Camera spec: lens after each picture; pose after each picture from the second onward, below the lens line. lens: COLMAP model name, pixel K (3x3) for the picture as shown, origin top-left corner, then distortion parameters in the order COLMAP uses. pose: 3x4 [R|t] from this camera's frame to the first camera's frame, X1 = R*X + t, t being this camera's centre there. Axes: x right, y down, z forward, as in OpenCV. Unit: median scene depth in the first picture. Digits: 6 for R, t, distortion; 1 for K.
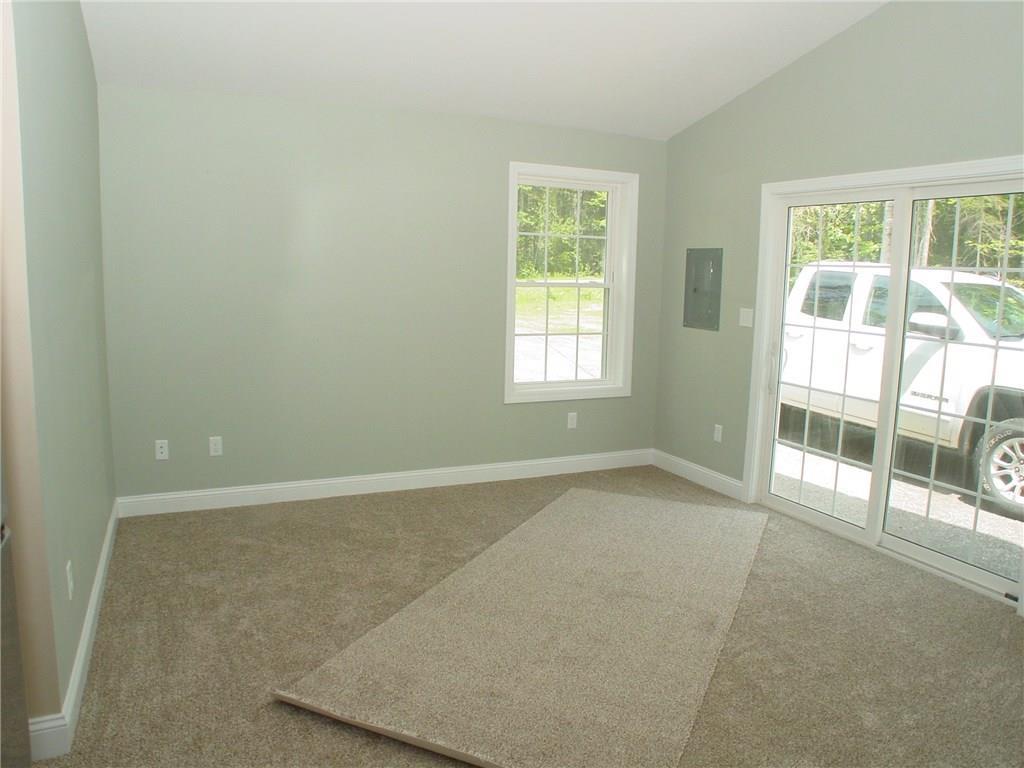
lens RADIAL K [[738.5, 0, 510.5], [0, 738.5, 381.1], [0, 0, 1]] dist [-0.180157, 0.106674]
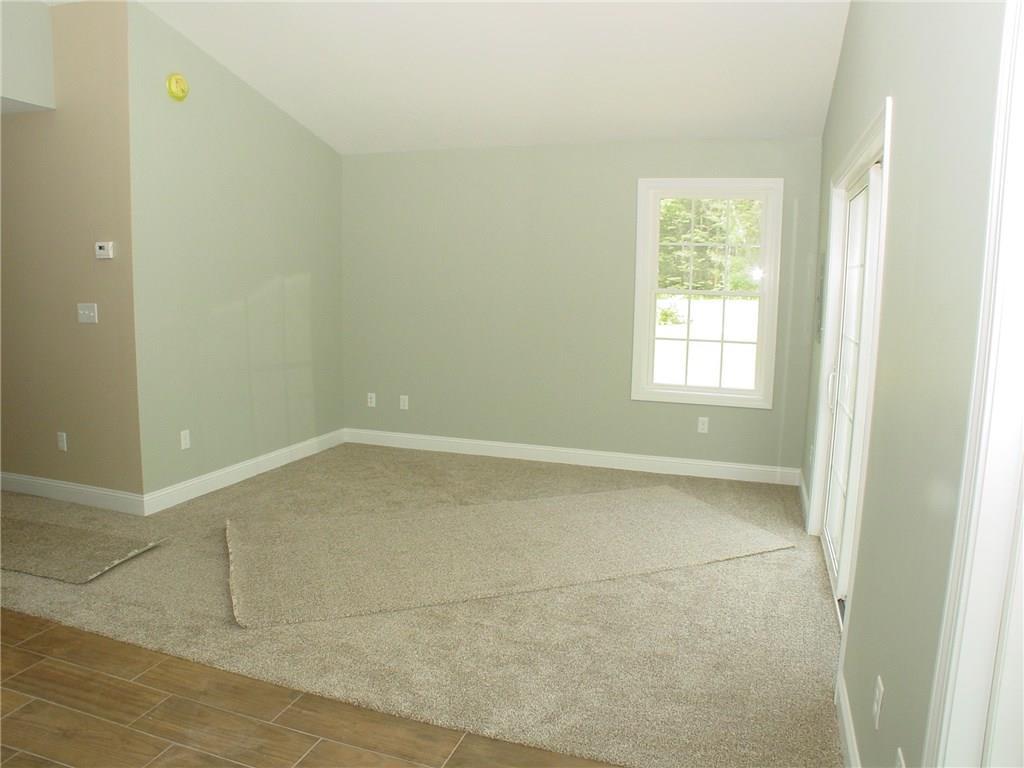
lens RADIAL K [[738.5, 0, 510.5], [0, 738.5, 381.1], [0, 0, 1]] dist [-0.180157, 0.106674]
pose [[0.726387, 0.089321, -0.681457, 0.645664], [-0.100465, 0.994668, 0.023285, -0.004957], [0.679903, 0.051548, 0.731488, 0.081562]]
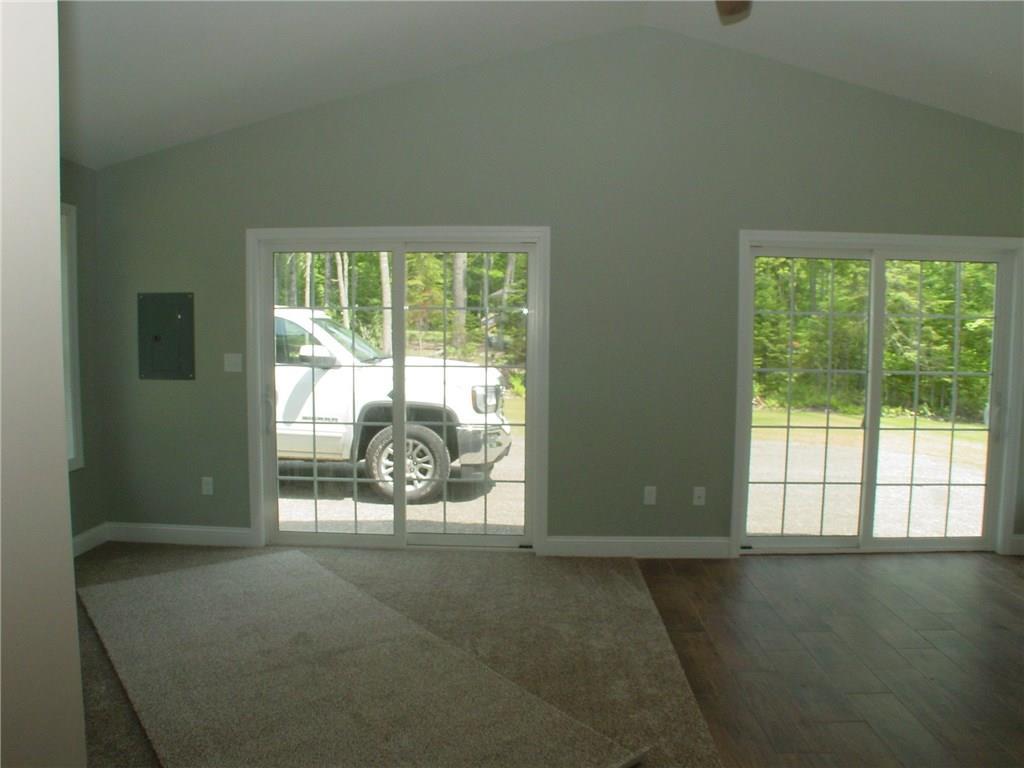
lens RADIAL K [[738.5, 0, 510.5], [0, 738.5, 381.1], [0, 0, 1]] dist [-0.180157, 0.106674]
pose [[0.450535, -0.091948, 0.888011, -0.371768], [0.134771, 0.990288, 0.034162, -0.045150], [-0.882528, 0.104287, 0.458551, 0.215344]]
